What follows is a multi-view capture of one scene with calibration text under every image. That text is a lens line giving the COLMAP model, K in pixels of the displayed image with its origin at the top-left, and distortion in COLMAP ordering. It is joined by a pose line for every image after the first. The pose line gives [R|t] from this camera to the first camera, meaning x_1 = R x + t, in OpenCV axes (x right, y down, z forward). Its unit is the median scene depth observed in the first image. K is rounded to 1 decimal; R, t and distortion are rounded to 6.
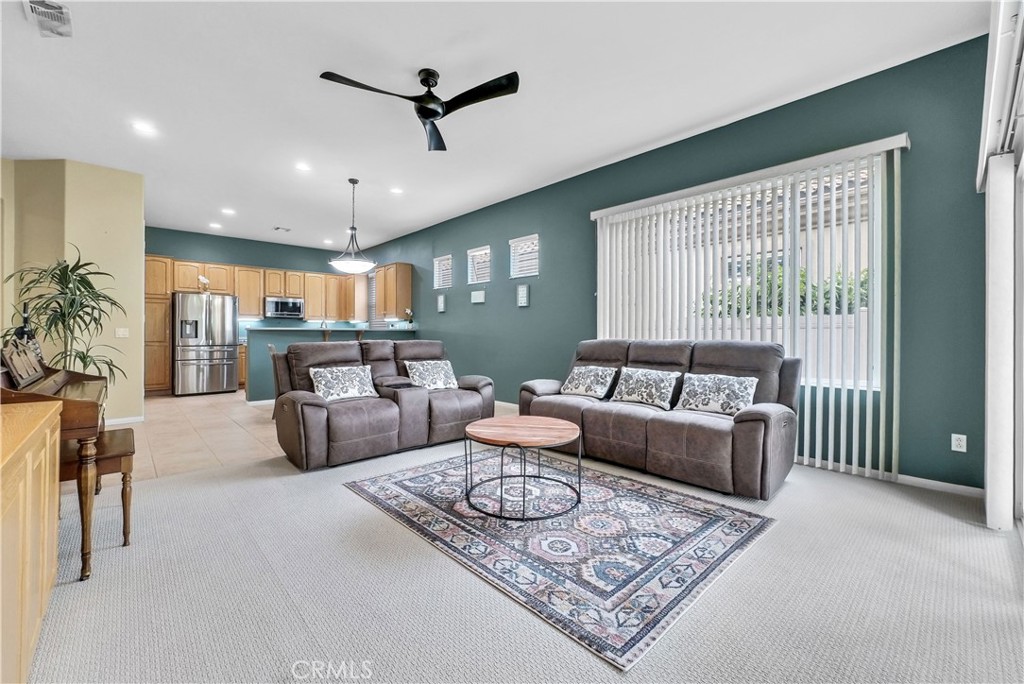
lens RADIAL K [[420.2, 0, 513.2], [0, 420.2, 337.9], [0, 0, 1]] dist [-0.000894, -0.000238]
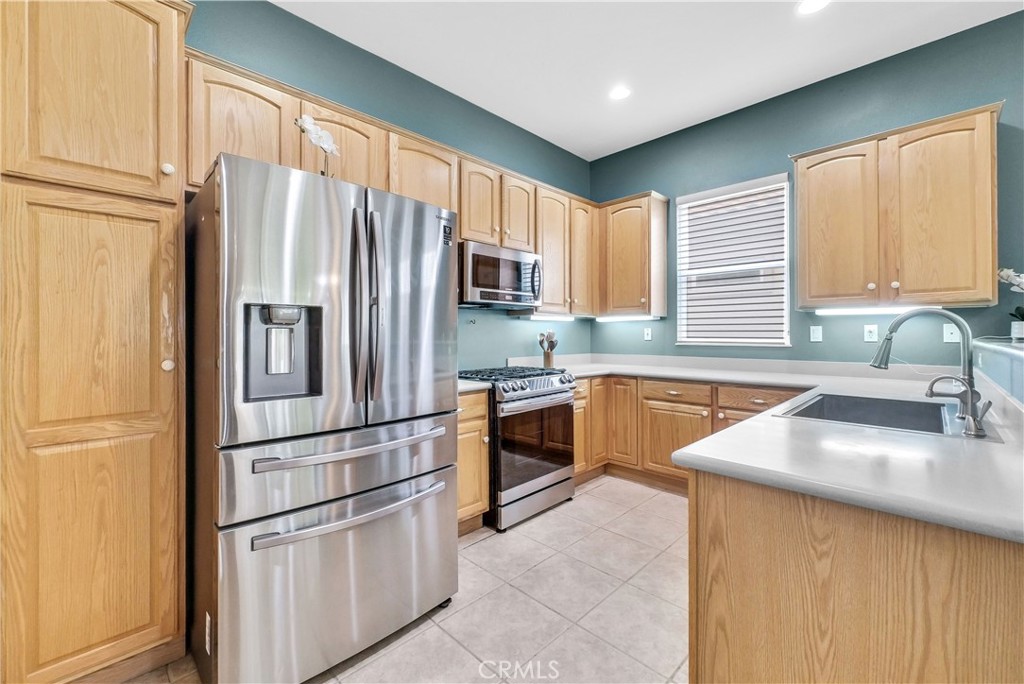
lens RADIAL K [[420.2, 0, 510.9], [0, 420.2, 336.3], [0, 0, 1]] dist [-0.000894, -0.000238]
pose [[0.999440, -0.001759, 0.033401, -0.668690], [0.001767, 0.999998, -0.000216, -0.027178], [-0.033401, 0.000275, 0.999442, 0.799105]]
